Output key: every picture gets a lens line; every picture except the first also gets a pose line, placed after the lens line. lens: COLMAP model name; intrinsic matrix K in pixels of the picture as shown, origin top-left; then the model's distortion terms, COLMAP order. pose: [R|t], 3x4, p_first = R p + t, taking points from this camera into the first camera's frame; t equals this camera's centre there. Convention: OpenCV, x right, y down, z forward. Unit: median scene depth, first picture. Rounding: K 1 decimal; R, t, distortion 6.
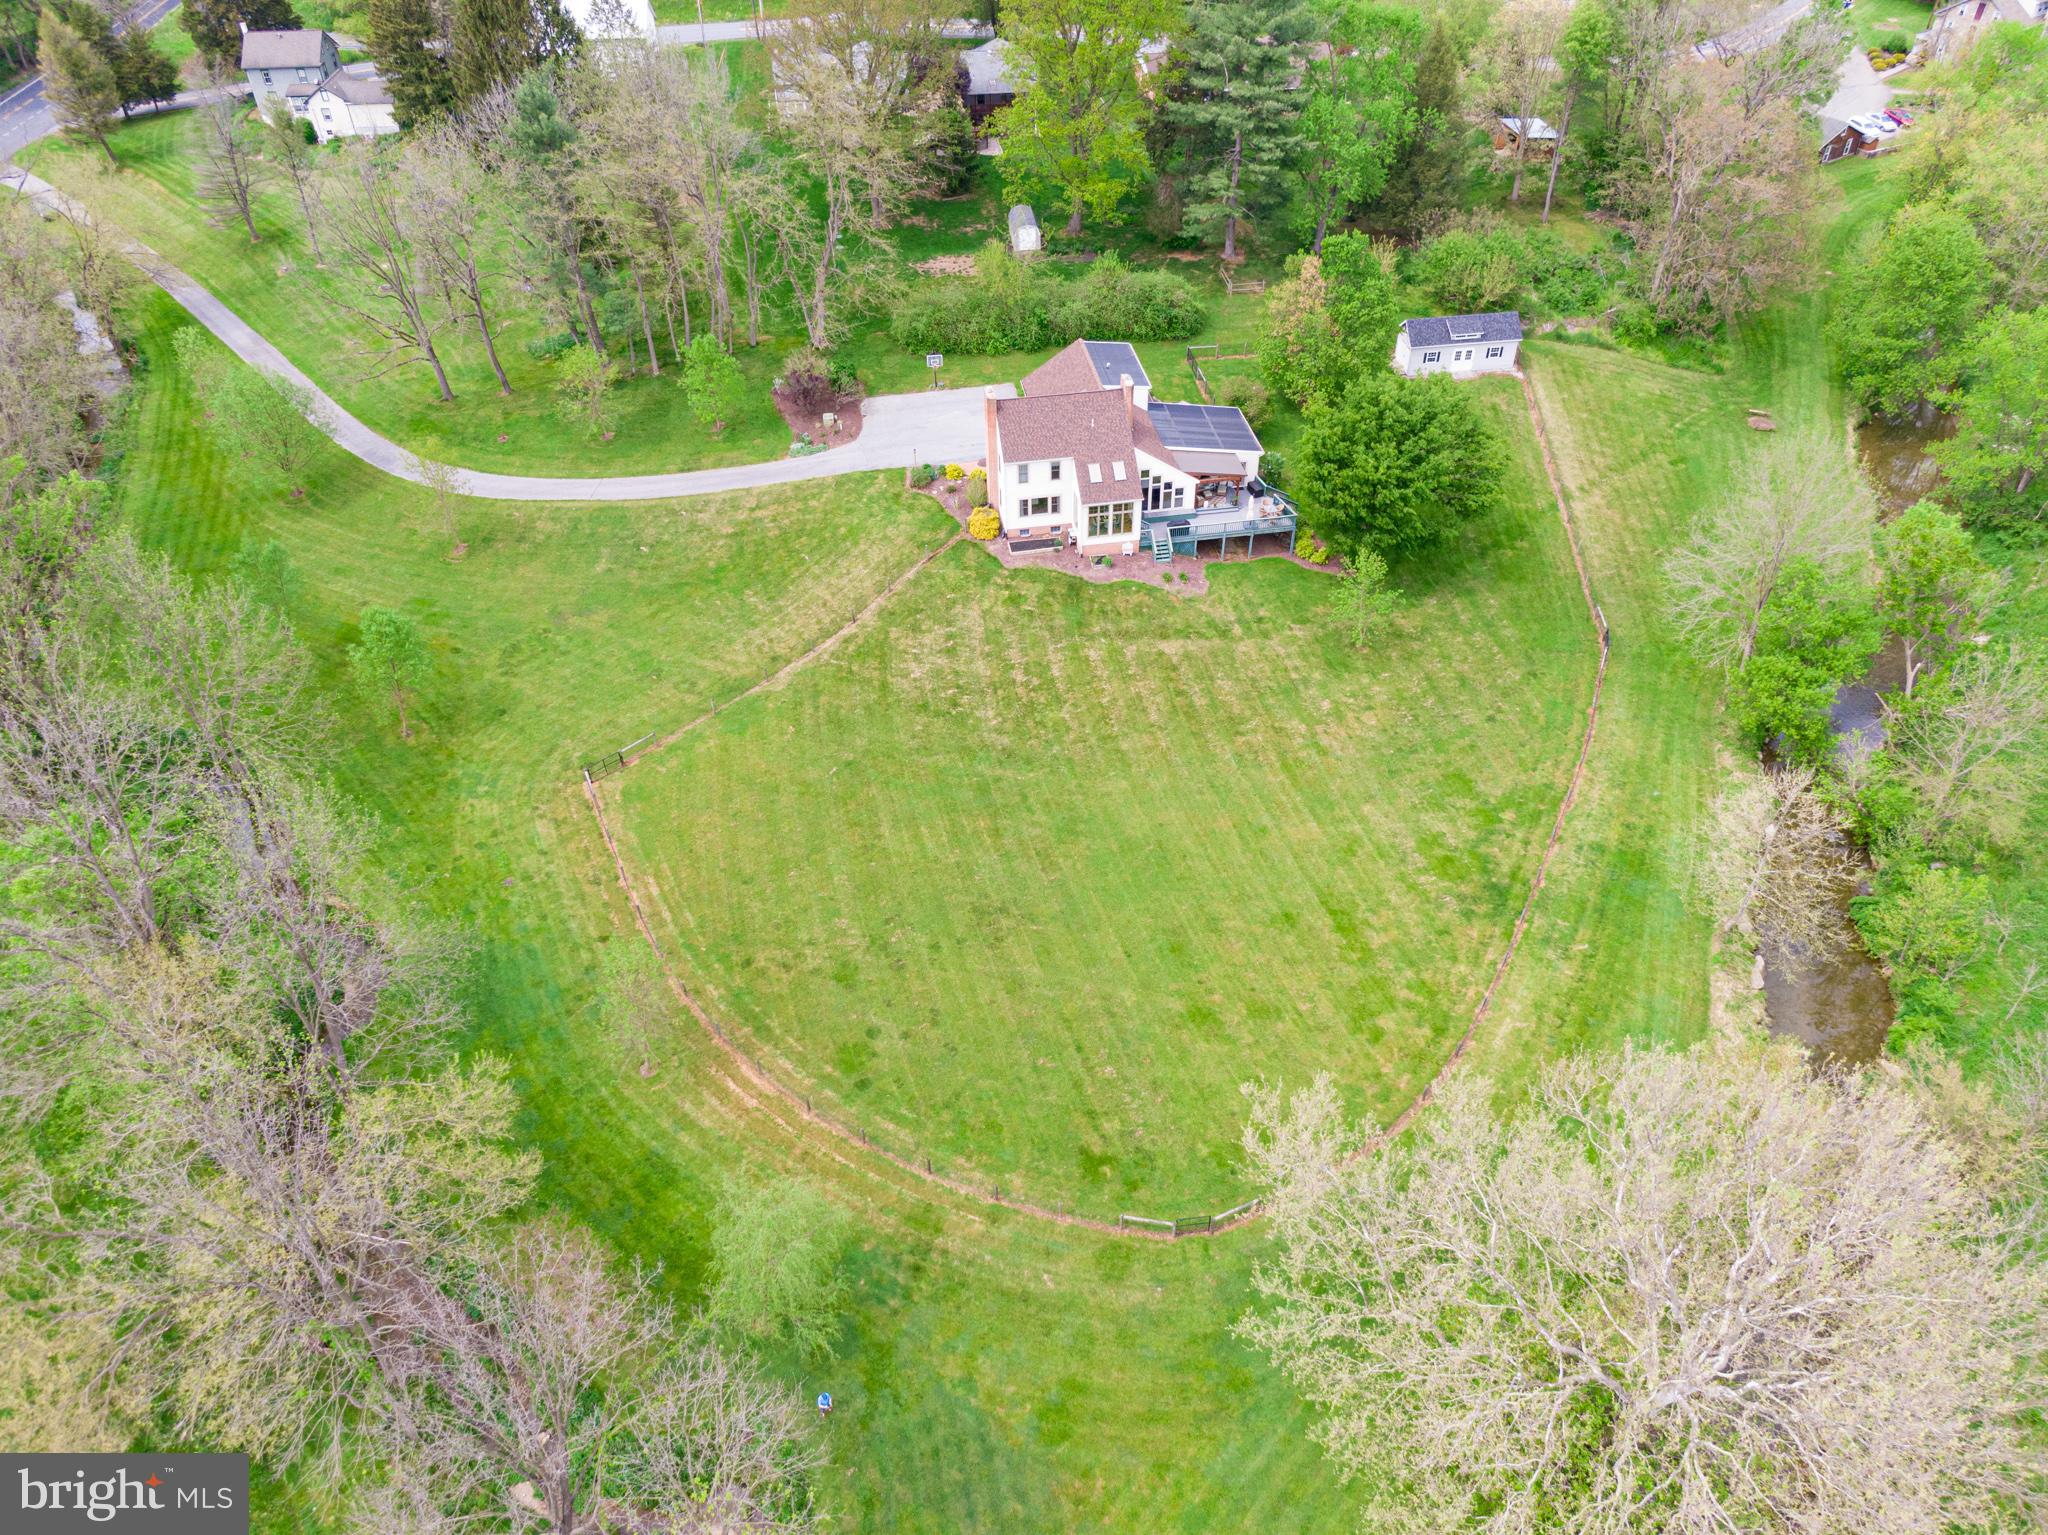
lens RADIAL K [[1429.5, 0, 1024.0], [0, 1429.5, 767.5], [0, 0, 1]] dist [0.090976, -0.210088]
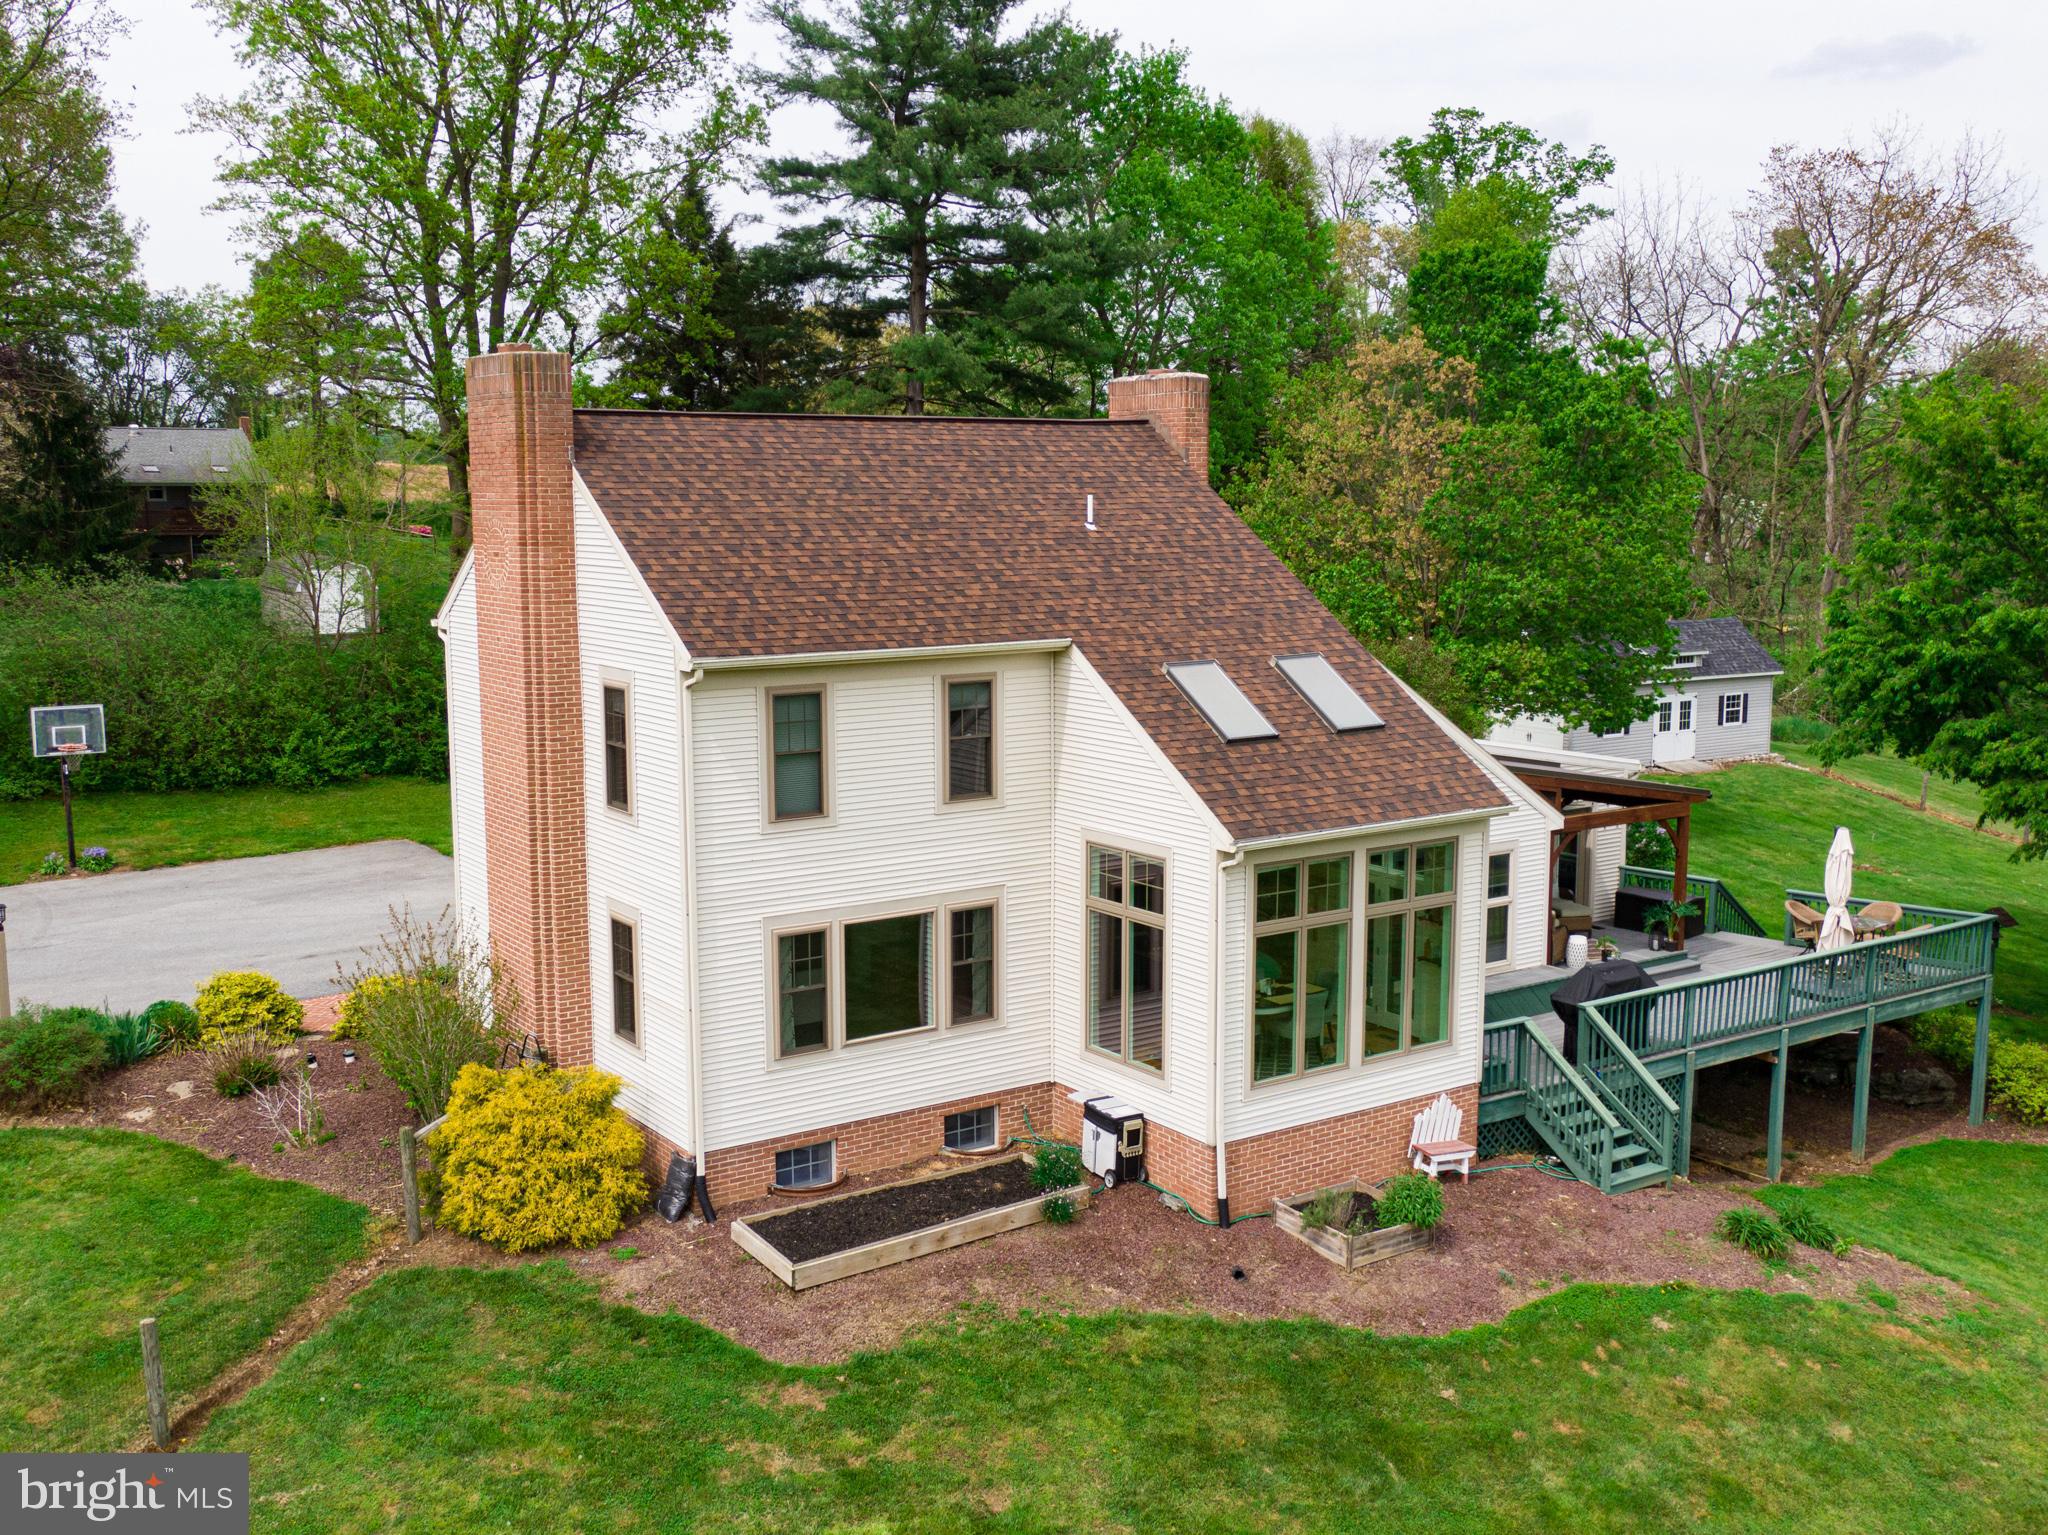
lens RADIAL K [[2018.9, 0, 1024.0], [0, 2018.9, 767.5], [0, 0, 1]] dist [0.019094, -0.013005]
pose [[0.902782, -0.048296, 0.427379, -0.072622], [0.276338, 0.826572, -0.490322, -0.085512], [-0.329579, 0.560755, 0.759560, 0.811333]]
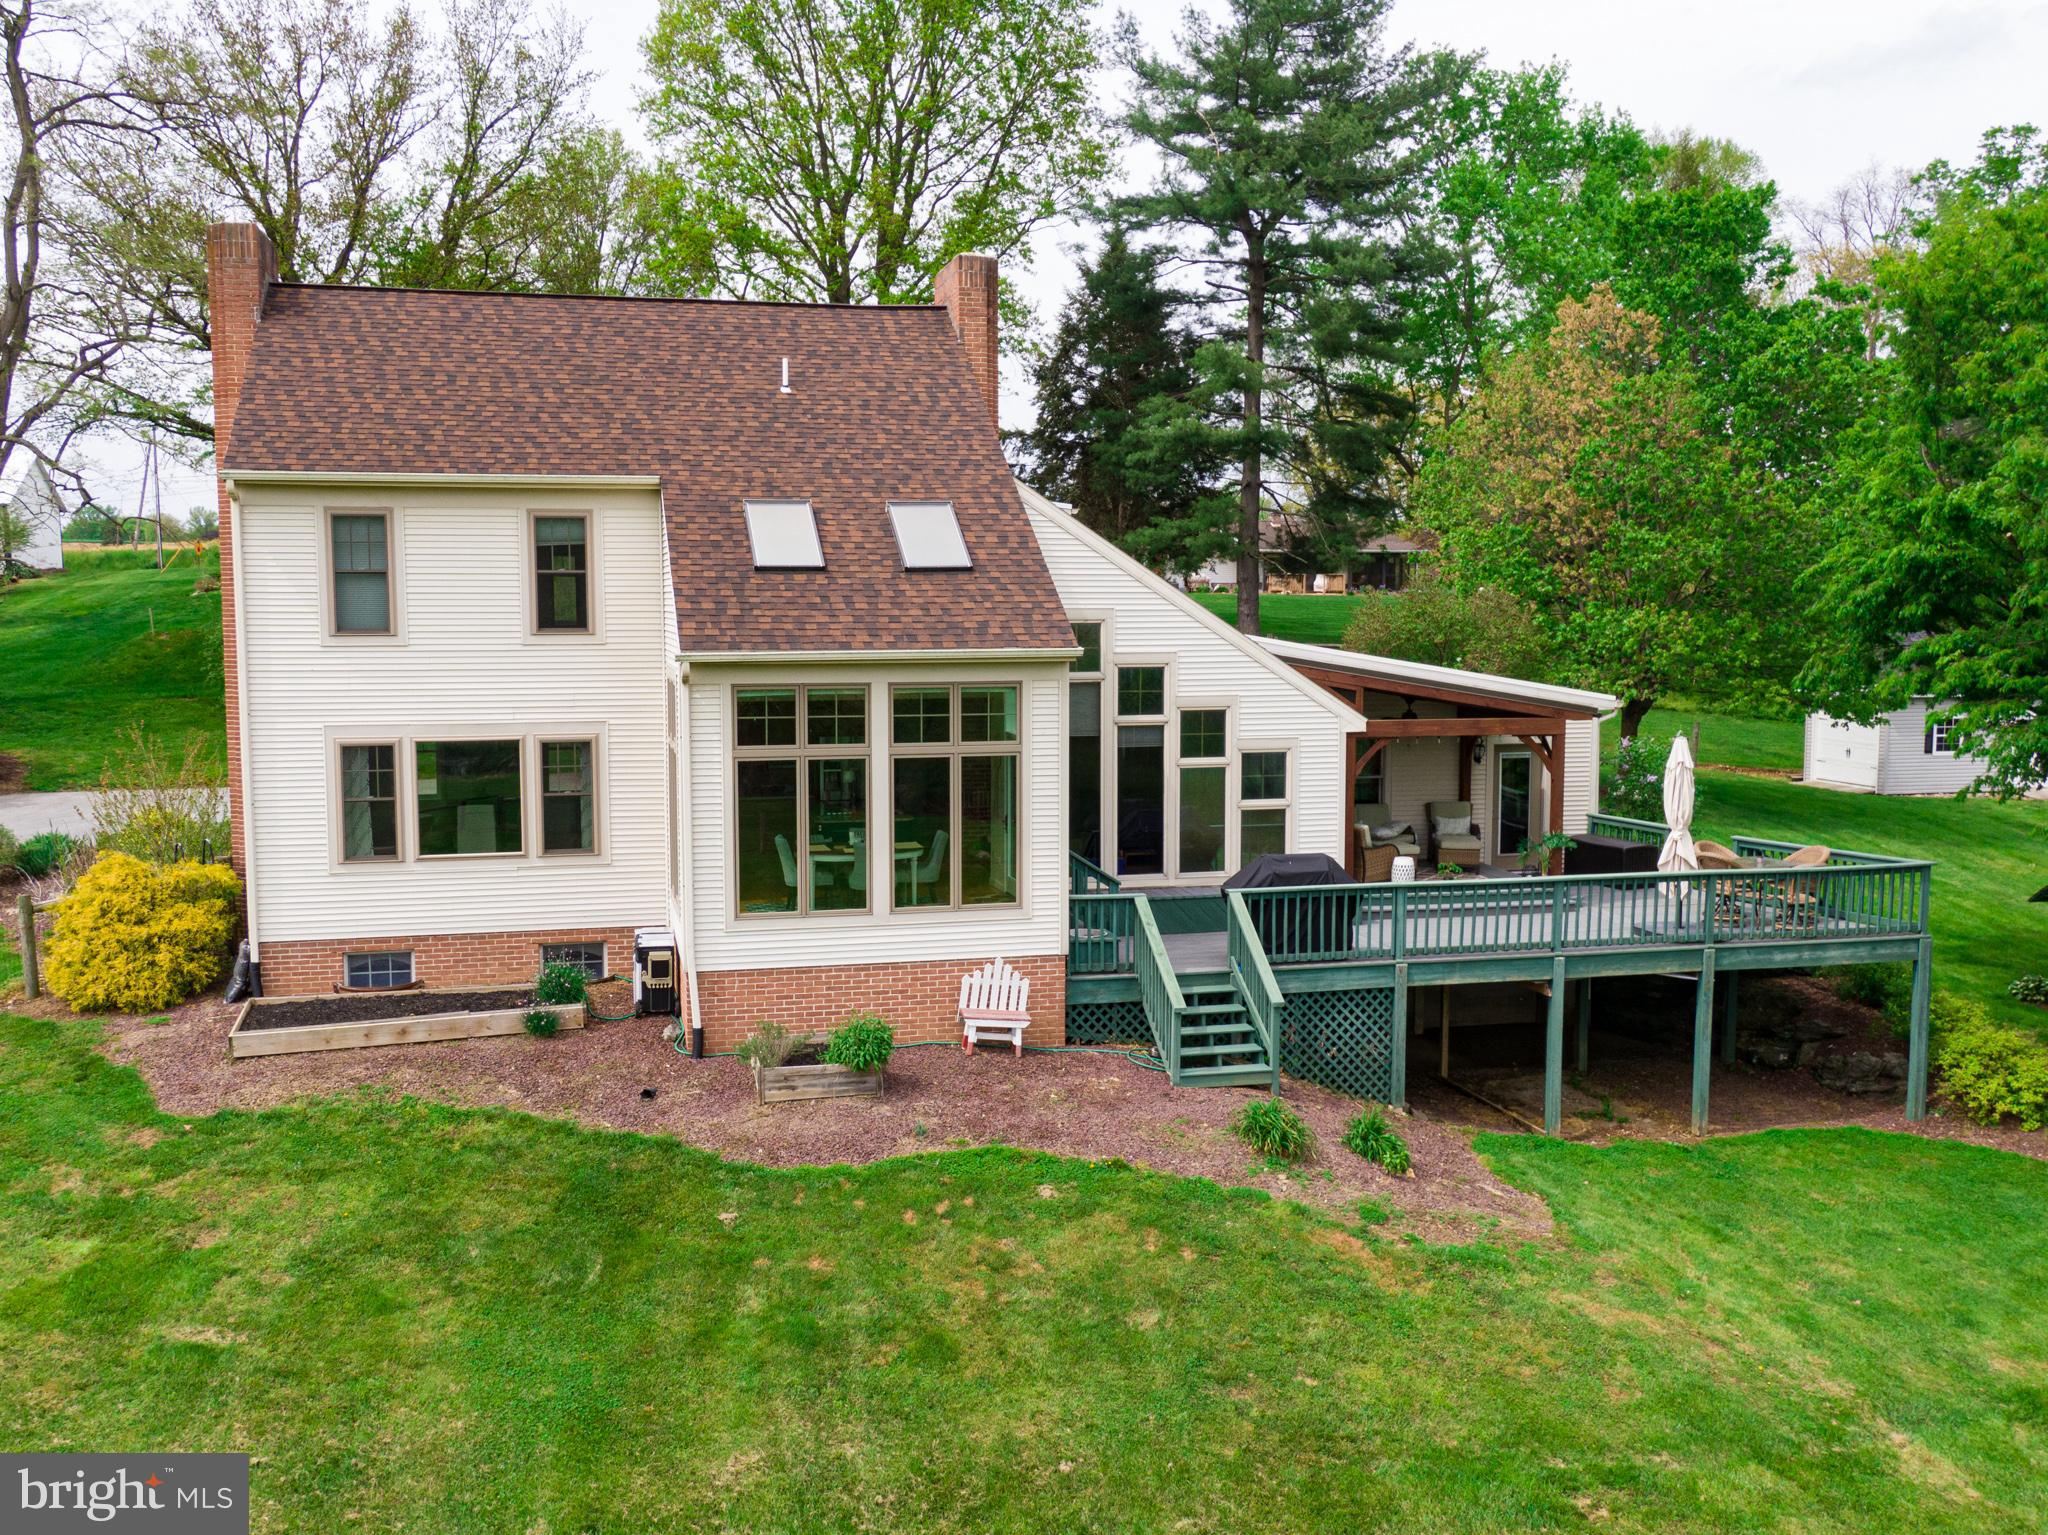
lens RADIAL K [[1894.1, 0, 1024.0], [0, 1894.1, 767.5], [0, 0, 1]] dist [0.019161, 0.005235]
pose [[0.996993, 0.005247, 0.077315, 0.059313], [0.041328, 0.807973, -0.587768, -0.050976], [-0.065552, 0.589196, 0.805327, 0.817349]]
